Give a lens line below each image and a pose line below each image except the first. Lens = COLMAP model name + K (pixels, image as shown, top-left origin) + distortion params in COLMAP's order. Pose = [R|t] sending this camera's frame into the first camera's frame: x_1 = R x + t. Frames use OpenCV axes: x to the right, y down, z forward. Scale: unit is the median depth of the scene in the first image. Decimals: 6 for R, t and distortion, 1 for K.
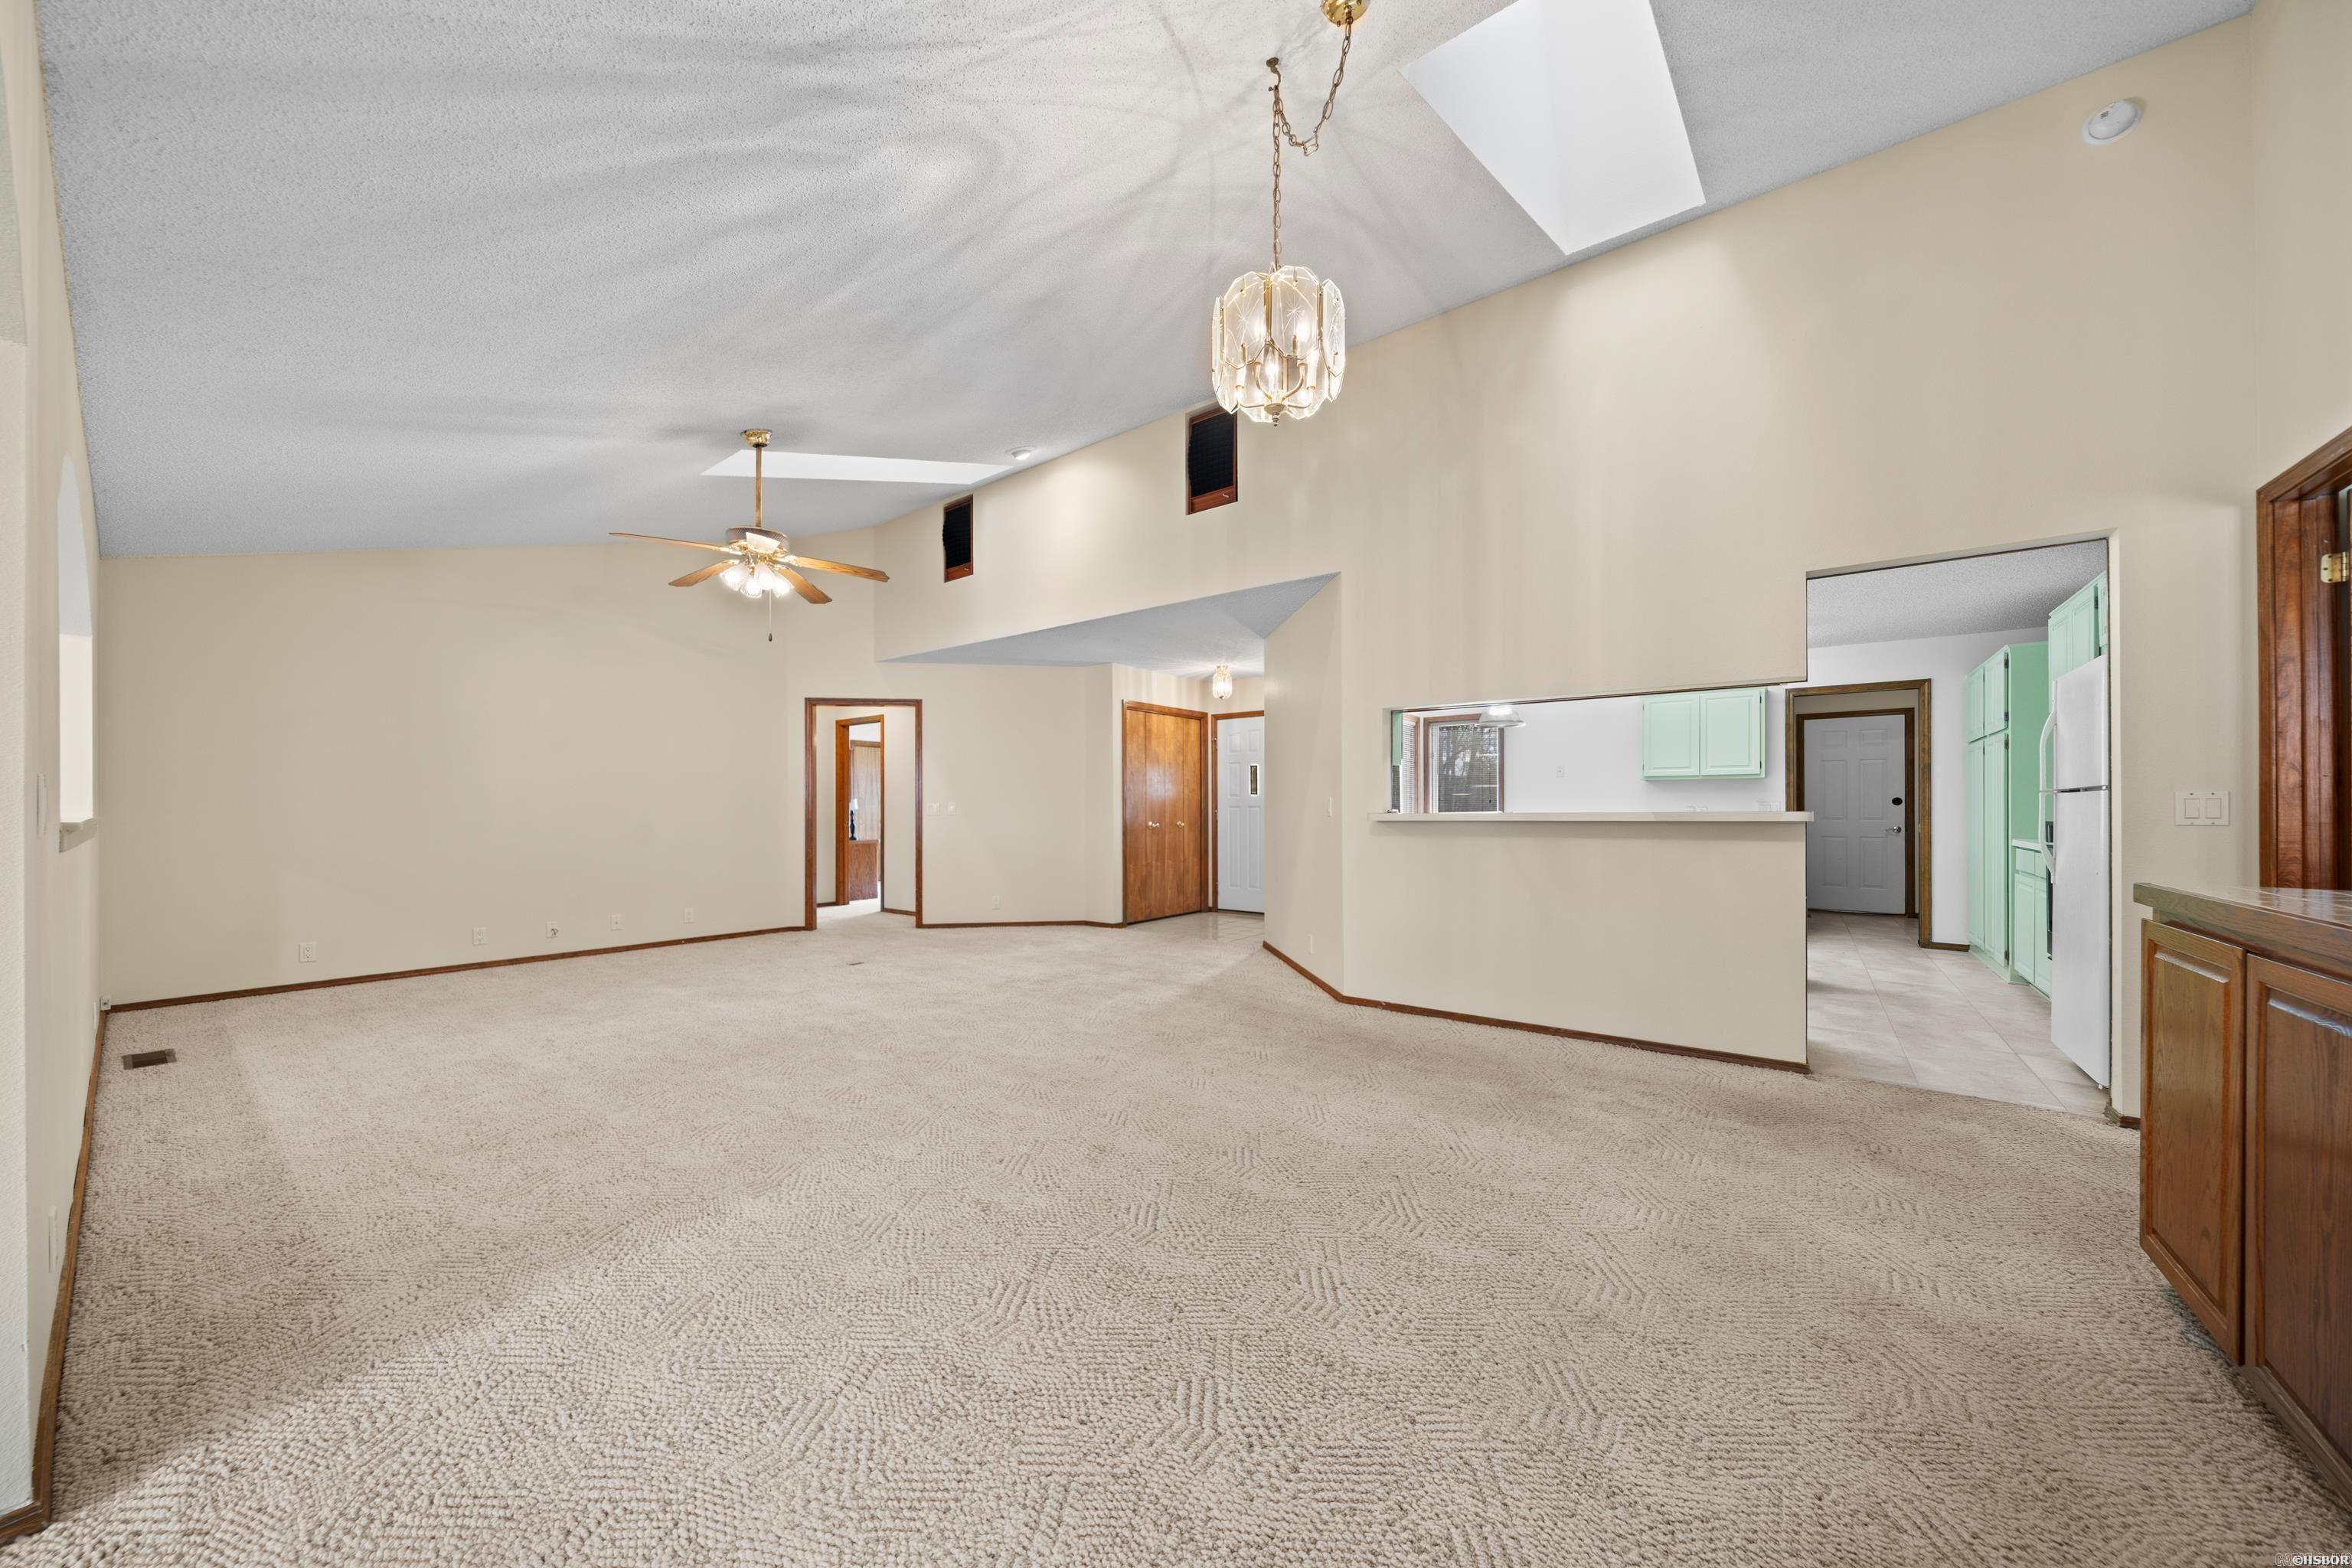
lens RADIAL K [[797.5, 0, 1187.5], [0, 797.5, 801.4], [0, 0, 1]] dist [0.001426, 0.000058]
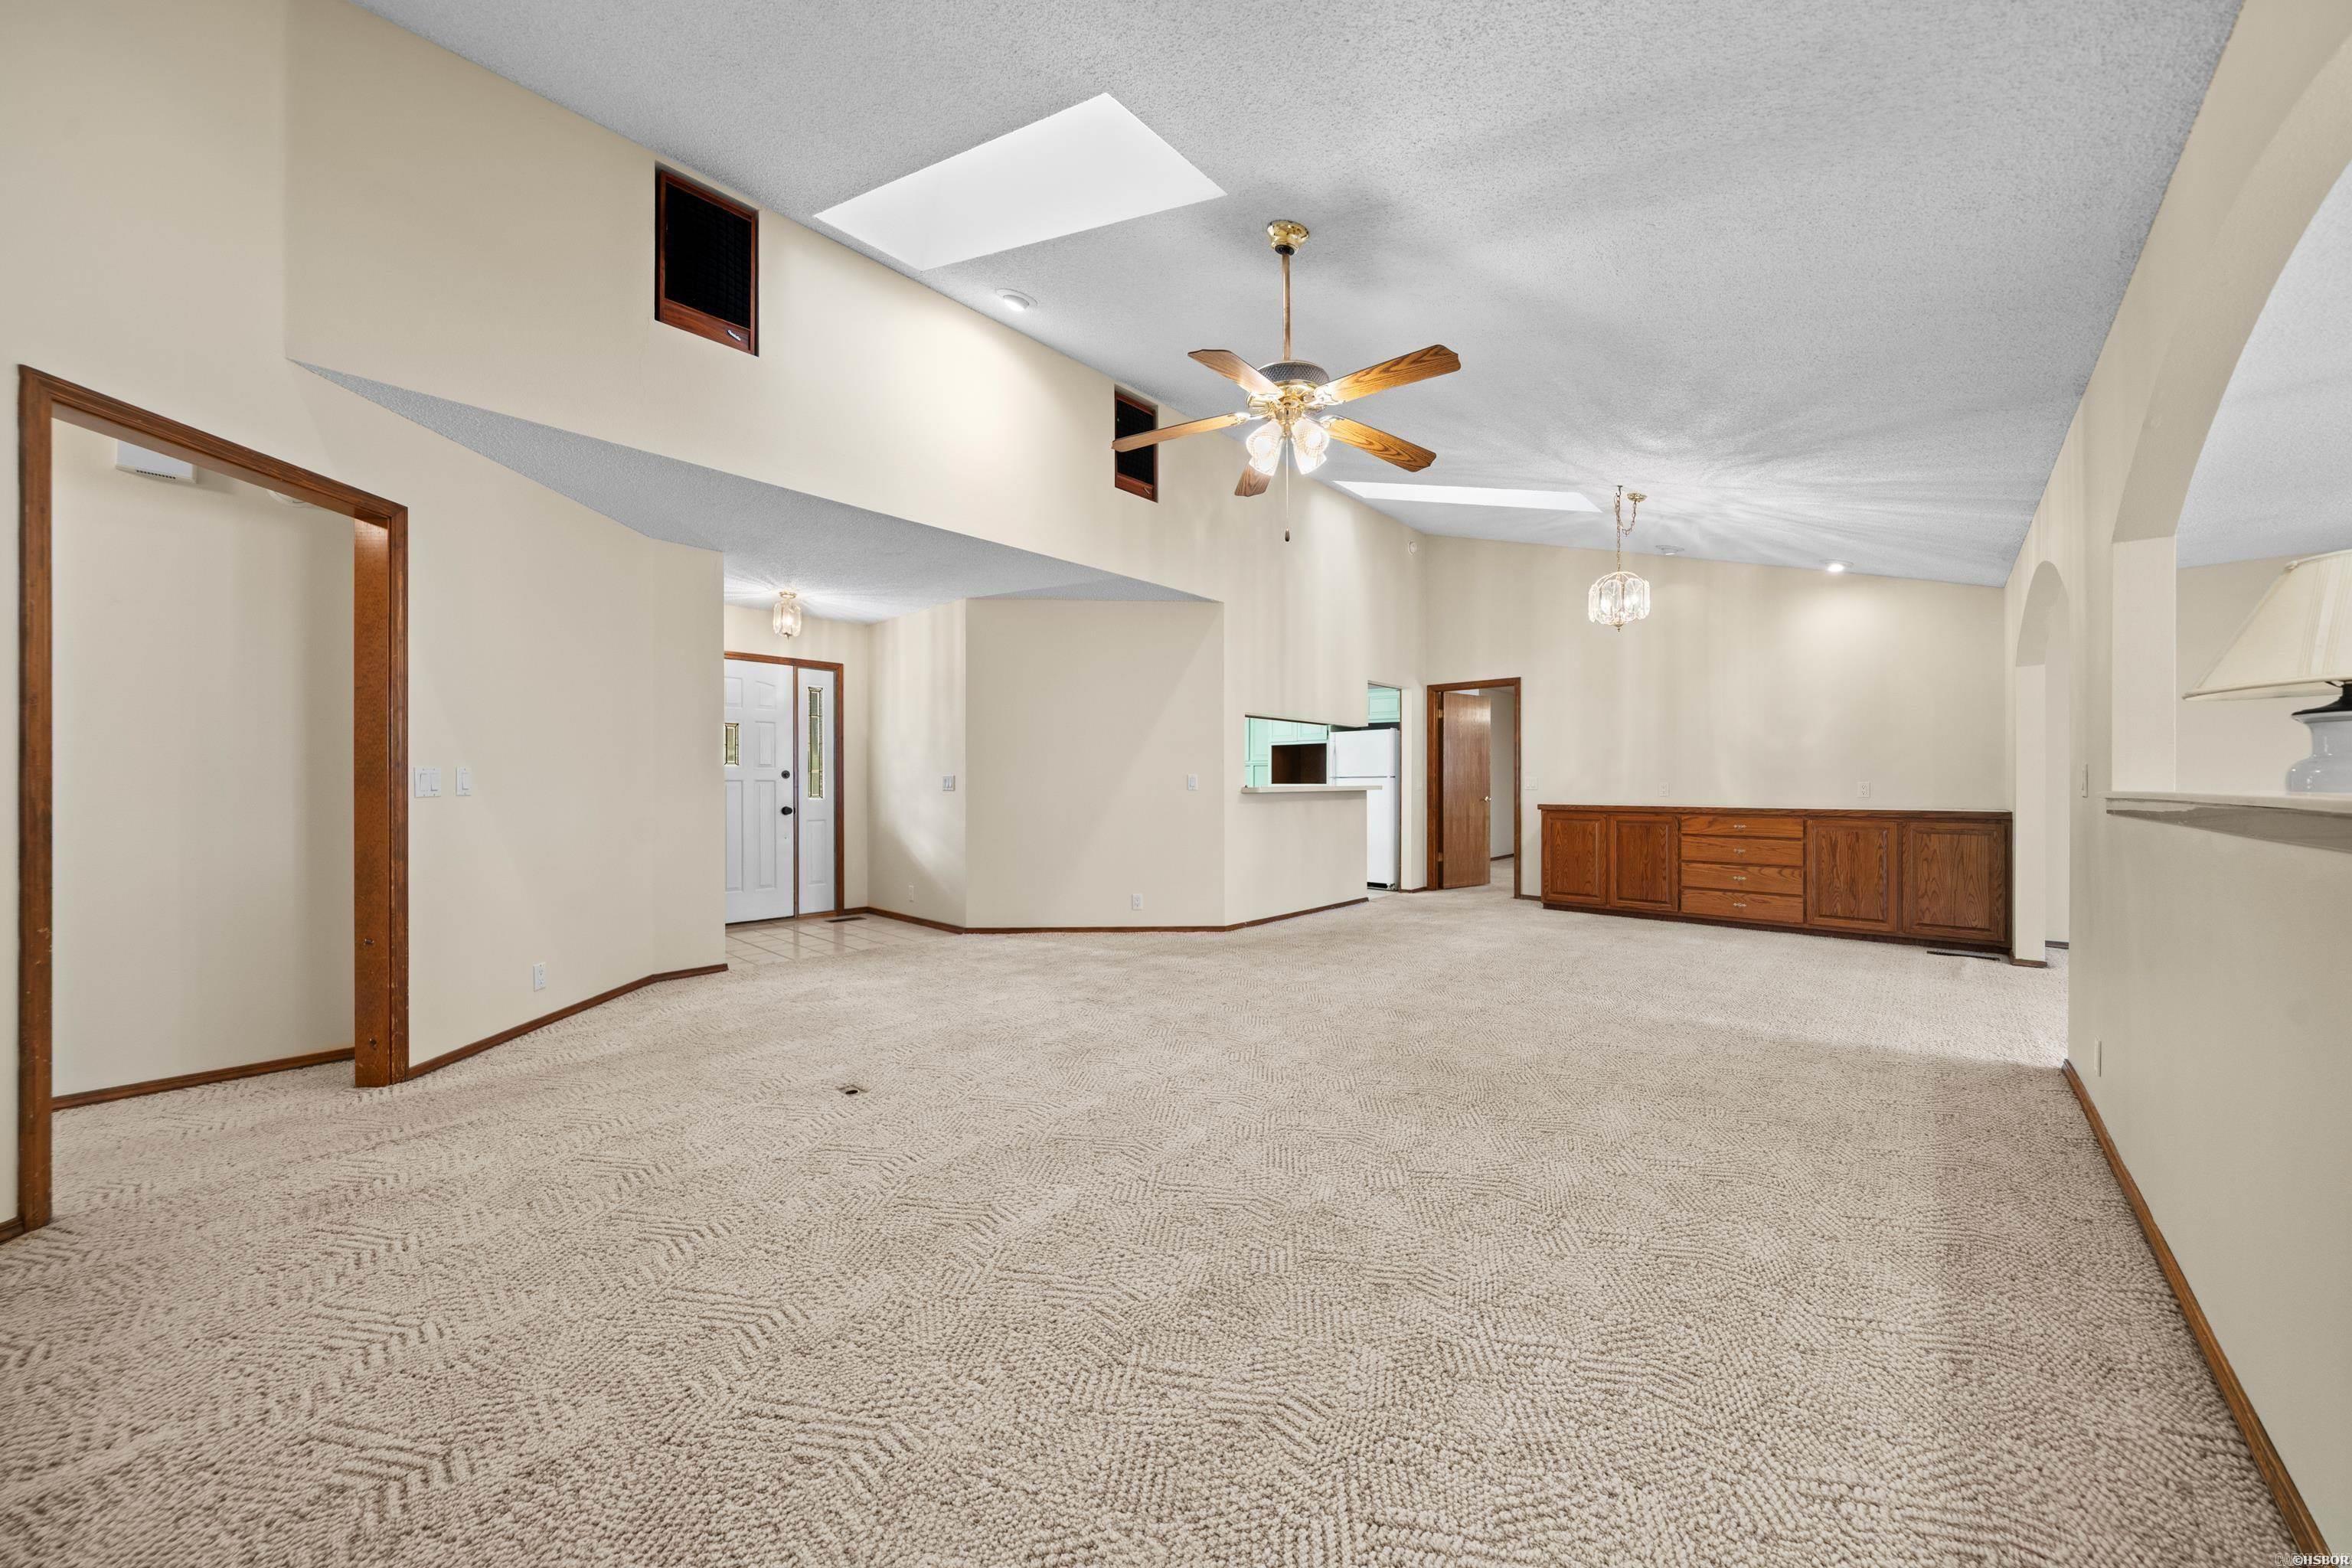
lens RADIAL K [[797.5, 0, 1178.4], [0, 797.5, 787.0], [0, 0, 1]] dist [0.001426, 0.000058]
pose [[0.112091, -0.002309, 0.993695, -1.070827], [-0.008919, 0.999955, 0.003330, 0.010061], [-0.993658, -0.009236, 0.112065, 0.886541]]
